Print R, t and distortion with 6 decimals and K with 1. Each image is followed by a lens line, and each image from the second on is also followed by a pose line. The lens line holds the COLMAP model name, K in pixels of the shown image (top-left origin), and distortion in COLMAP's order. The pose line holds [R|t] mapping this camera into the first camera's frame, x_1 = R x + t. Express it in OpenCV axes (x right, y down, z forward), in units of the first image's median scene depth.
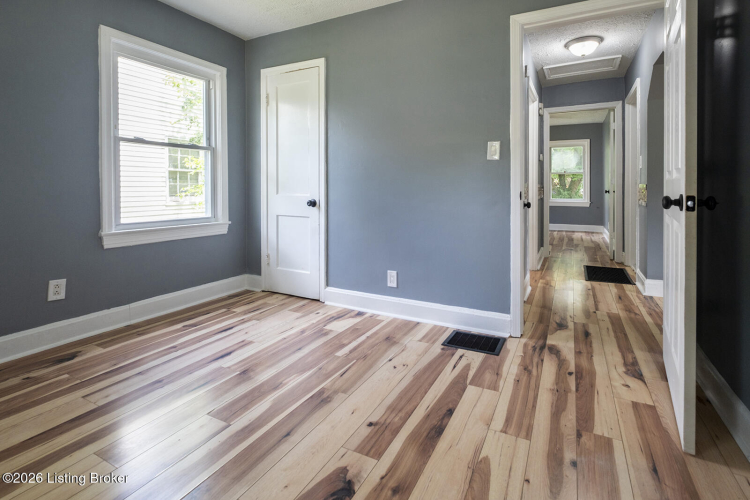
lens RADIAL K [[346.6, 0, 389.2], [0, 346.6, 251.4], [0, 0, 1]] dist [0.001366, -0.000313]
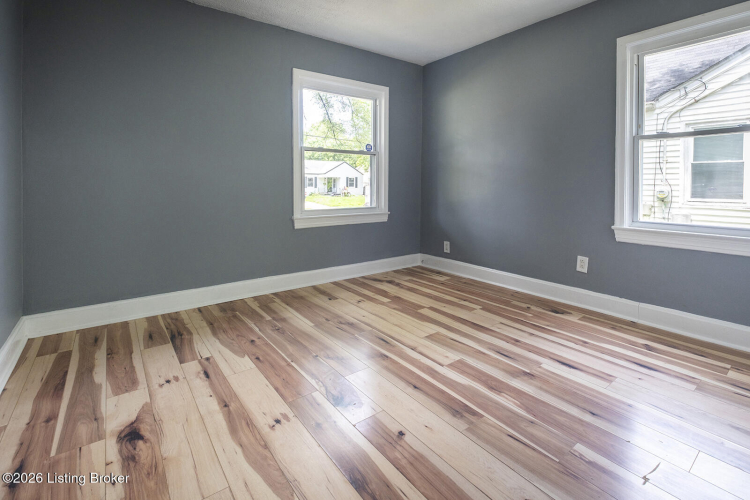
lens RADIAL K [[346.6, 0, 389.2], [0, 346.6, 251.4], [0, 0, 1]] dist [0.001366, -0.000313]
pose [[-0.410359, 0.169136, -0.896102, 0.499583], [-0.167720, 0.951889, 0.256471, -0.148073], [0.896368, 0.255539, -0.362249, 0.814010]]
